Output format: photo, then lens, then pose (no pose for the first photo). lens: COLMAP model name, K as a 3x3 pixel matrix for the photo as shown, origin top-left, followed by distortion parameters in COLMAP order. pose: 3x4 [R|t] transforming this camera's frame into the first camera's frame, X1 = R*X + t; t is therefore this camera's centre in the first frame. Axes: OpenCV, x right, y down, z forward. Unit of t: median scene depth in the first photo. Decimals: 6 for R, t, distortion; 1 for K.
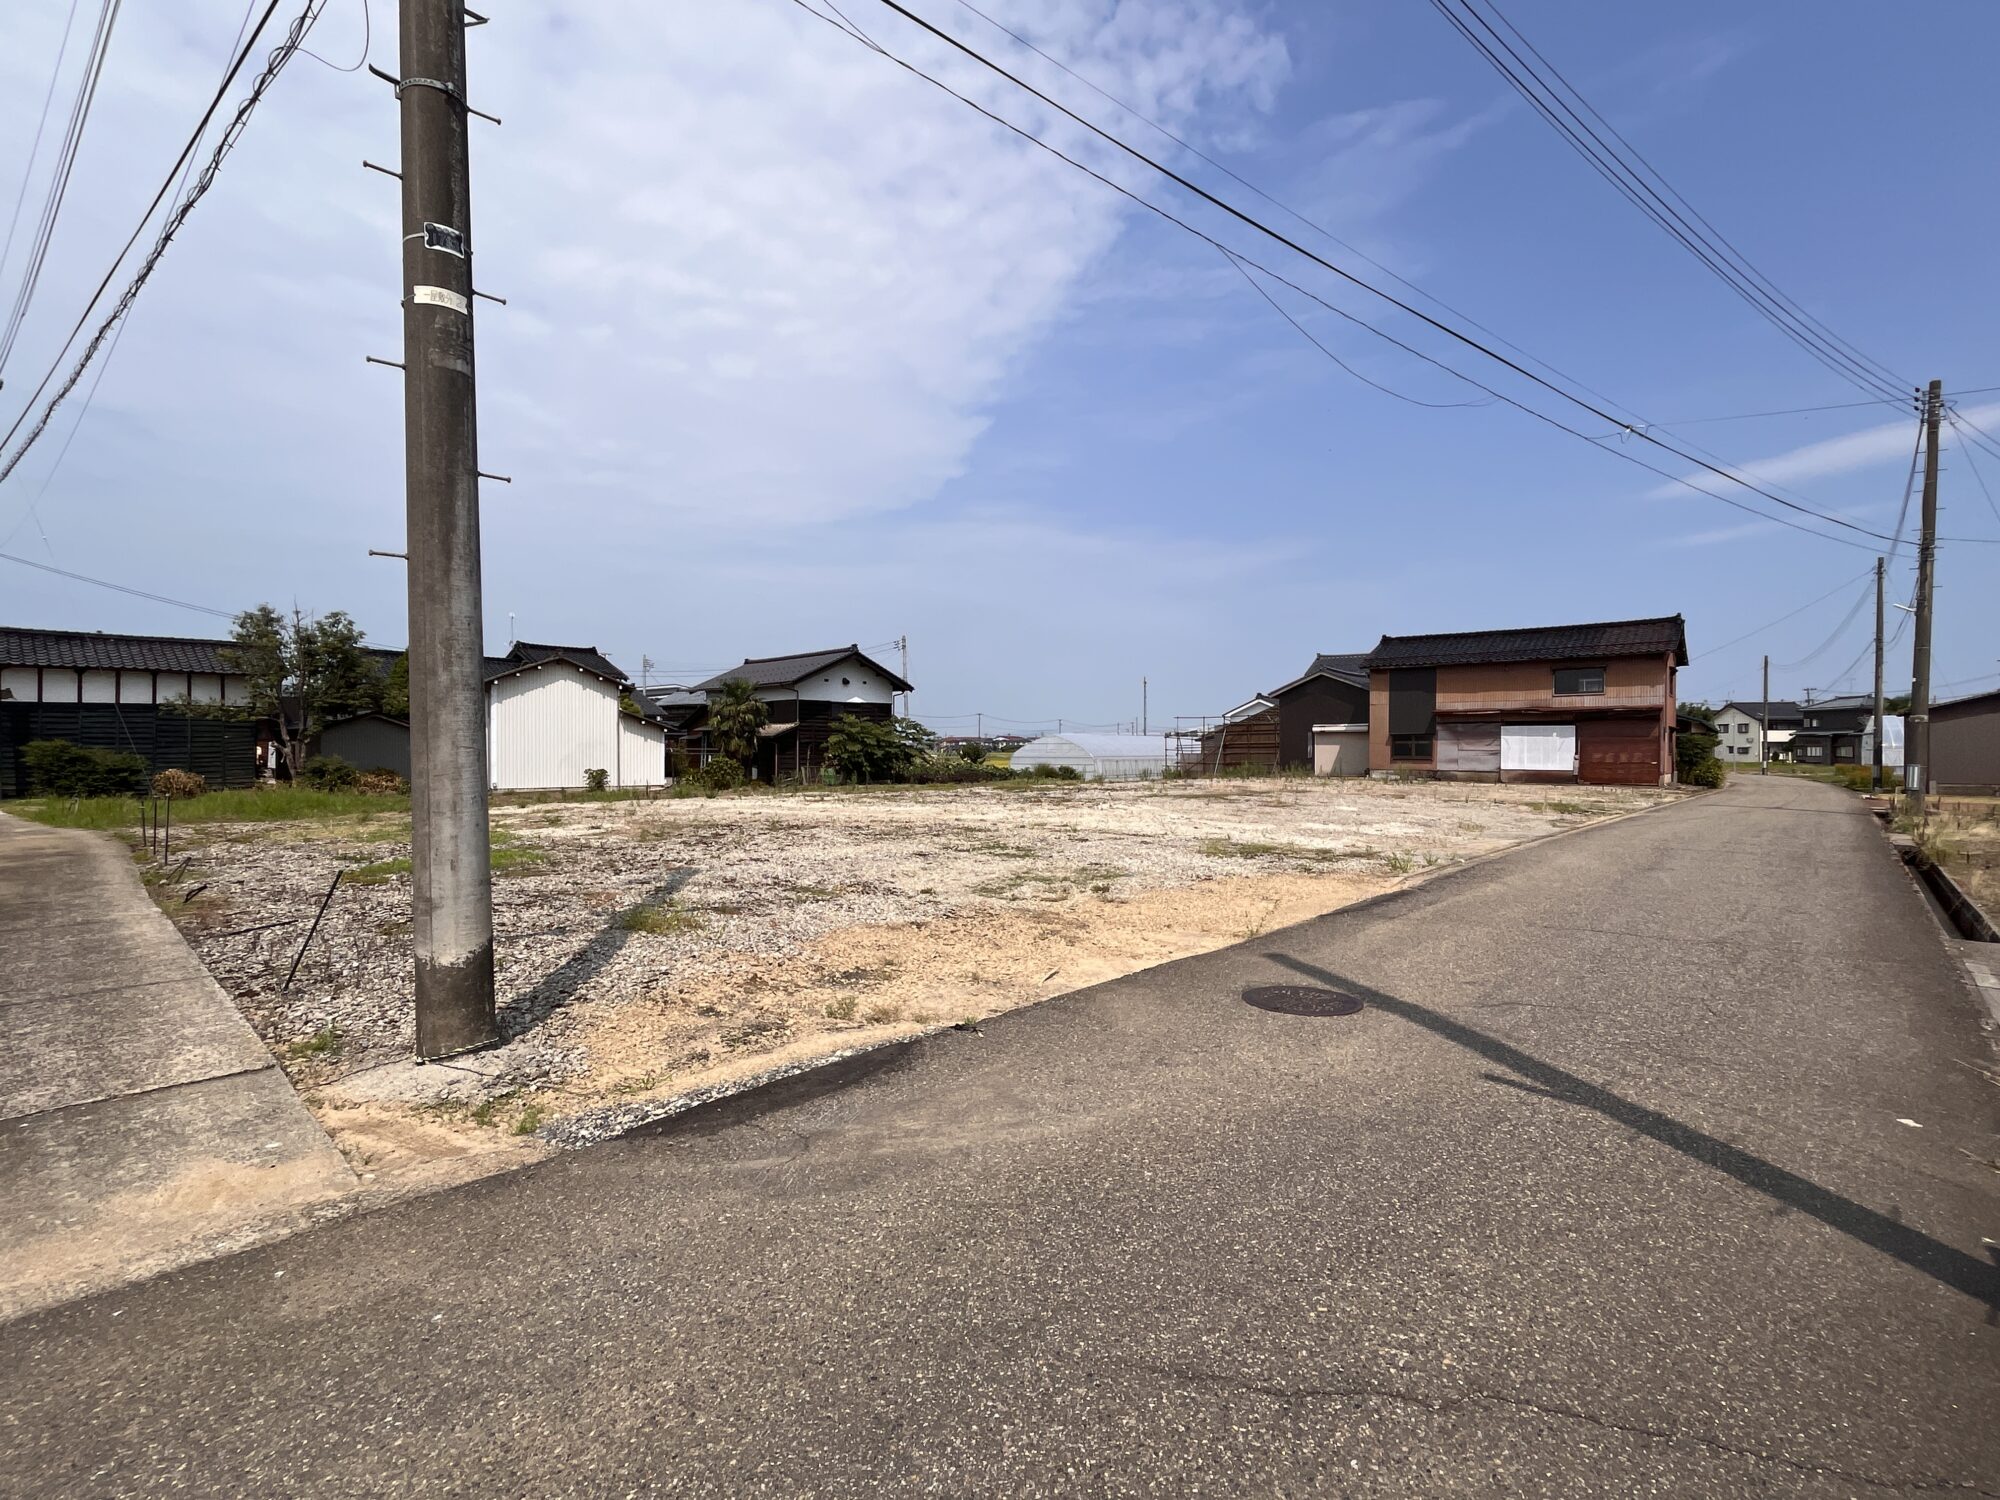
lens RADIAL K [[924.7, 0, 982.3], [0, 924.7, 752.3], [0, 0, 1]] dist [-0.003768, 0.000333]
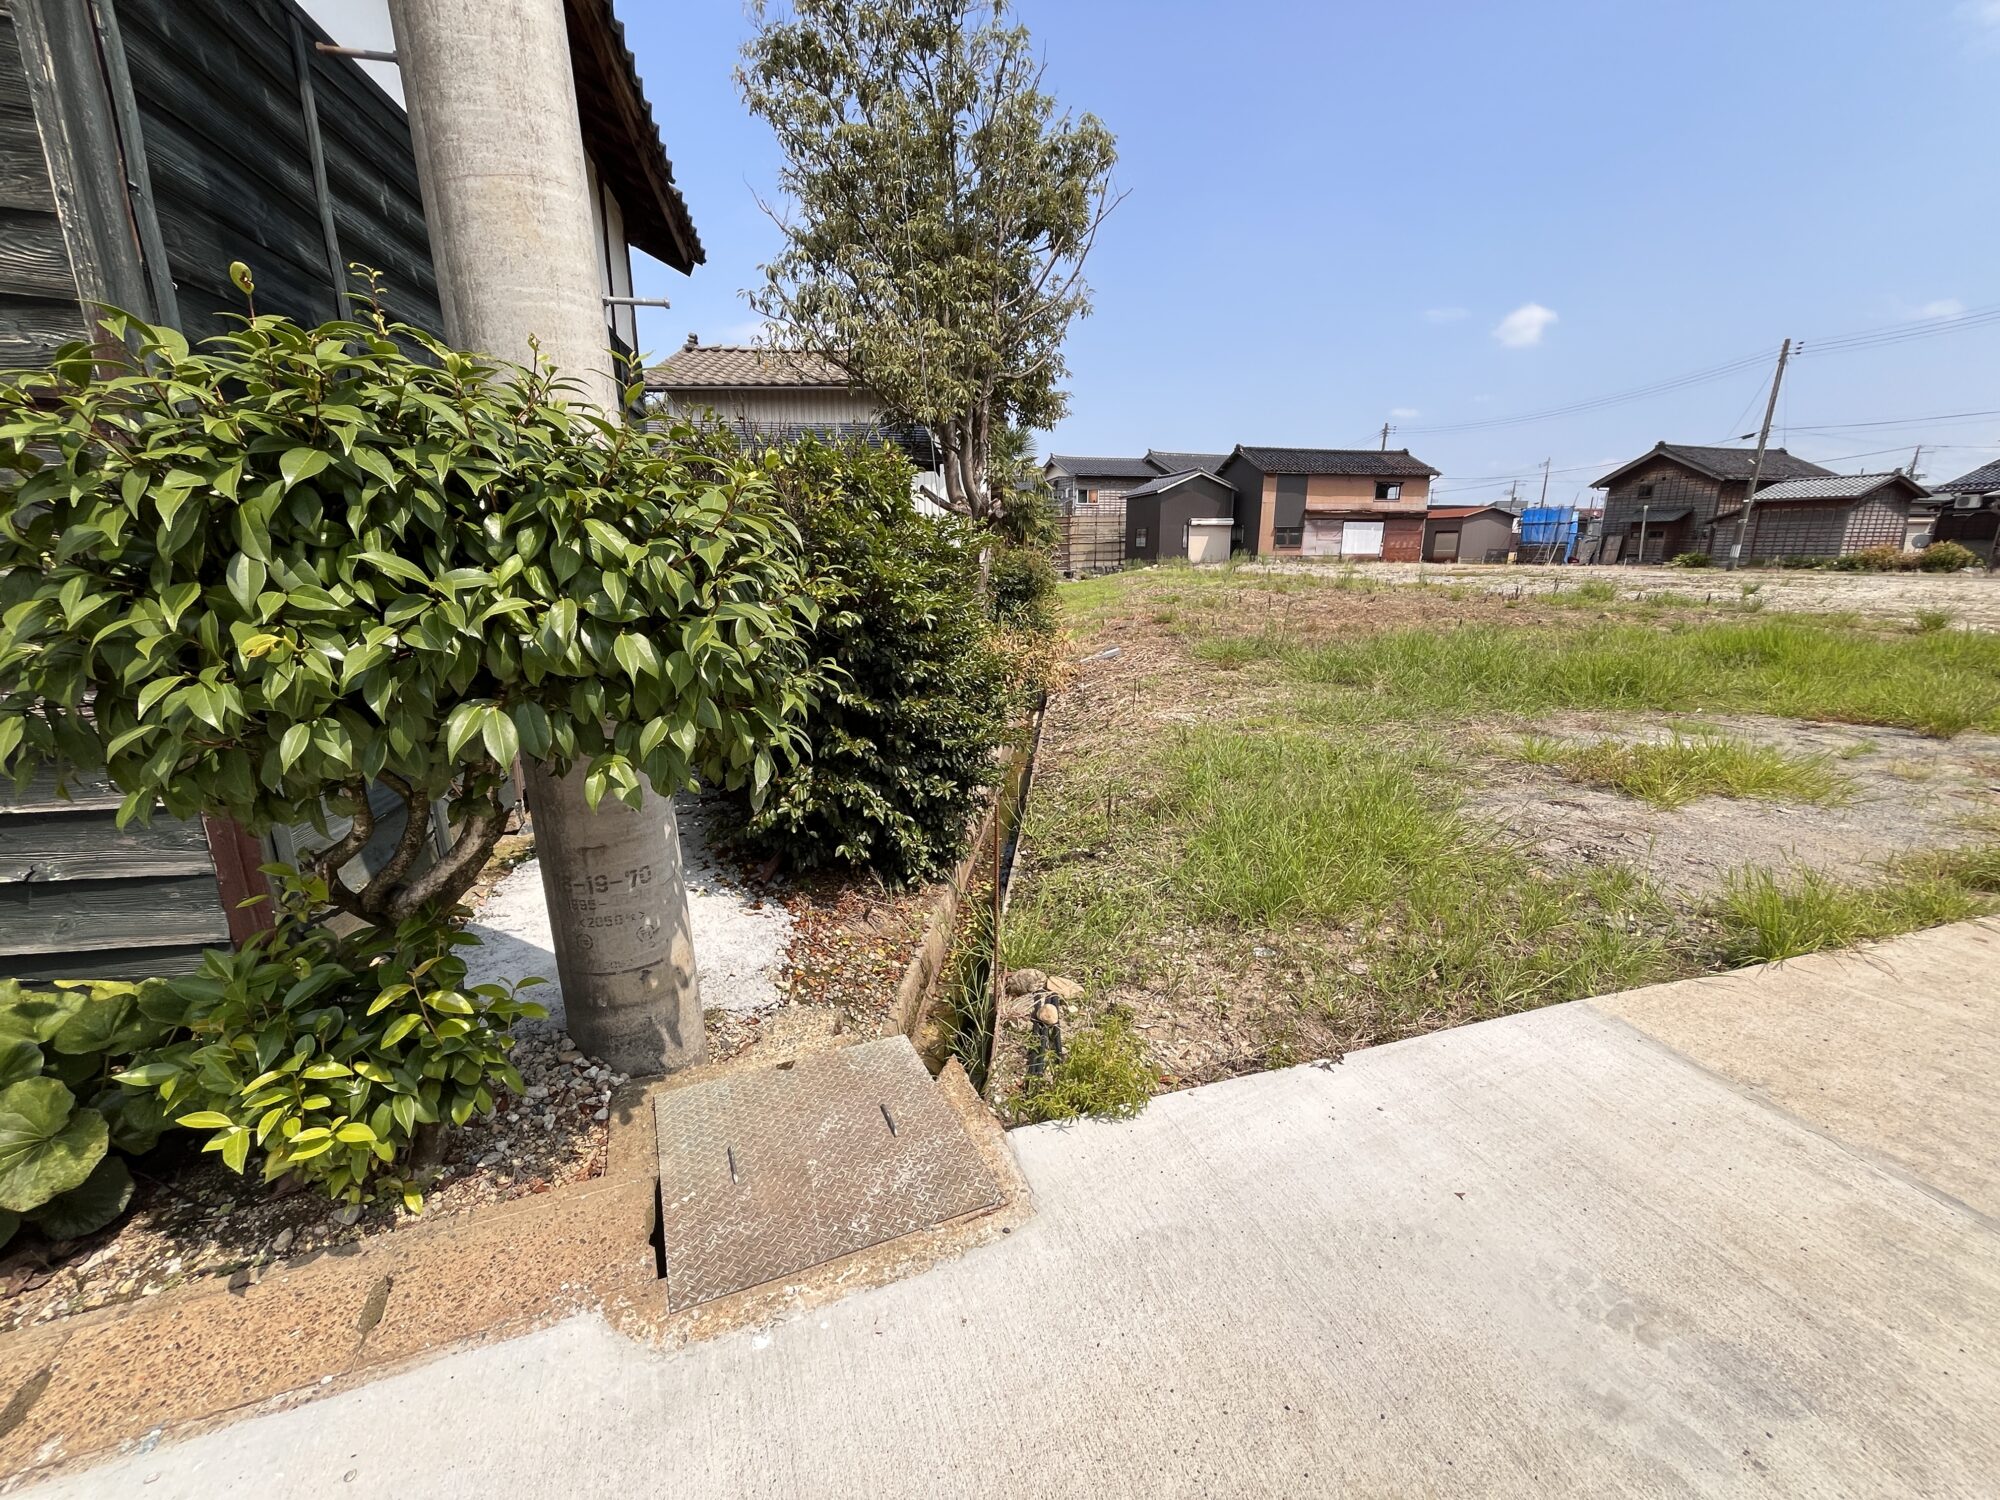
lens RADIAL K [[808.8, 0, 987.0], [0, 808.8, 748.7], [0, 0, 1]] dist [-0.002574, 0.000091]
pose [[0.604851, -0.197317, 0.771506, -0.790786], [0.006700, 0.970043, 0.242841, 0.003877], [-0.796311, -0.141713, 0.588053, 0.667734]]
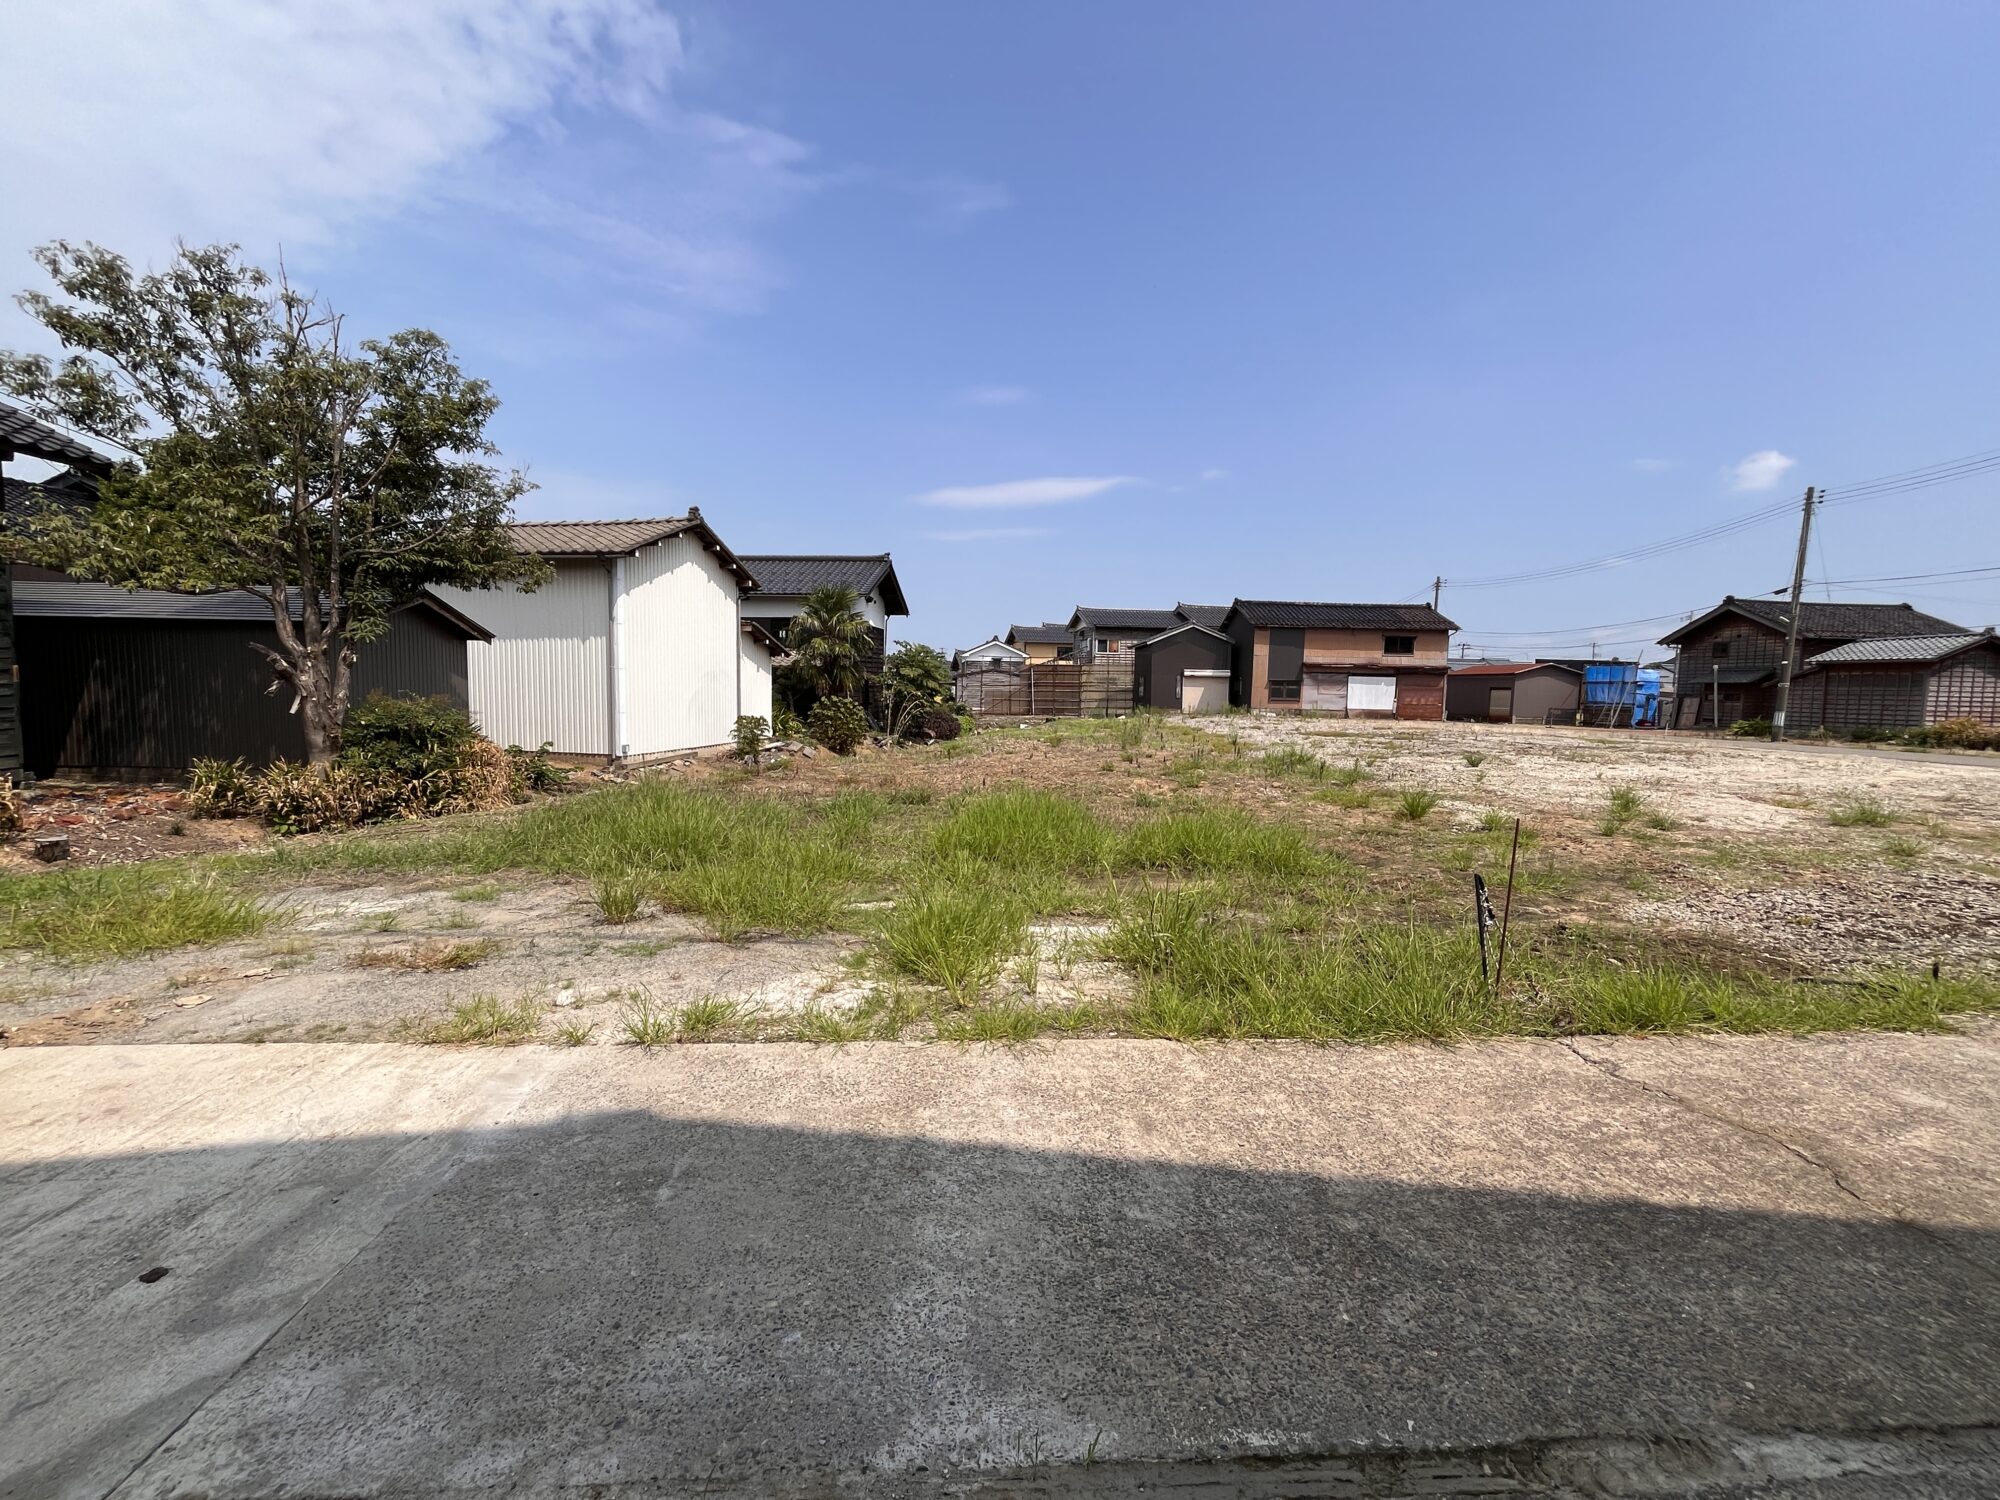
lens RADIAL K [[808.8, 0, 990.3], [0, 808.8, 709.1], [0, 0, 1]] dist [-0.002574, 0.000091]
pose [[0.755362, -0.003607, 0.655298, -0.598333], [-0.017969, 0.999495, 0.026214, -0.002223], [-0.655061, -0.031576, 0.754916, 0.462070]]
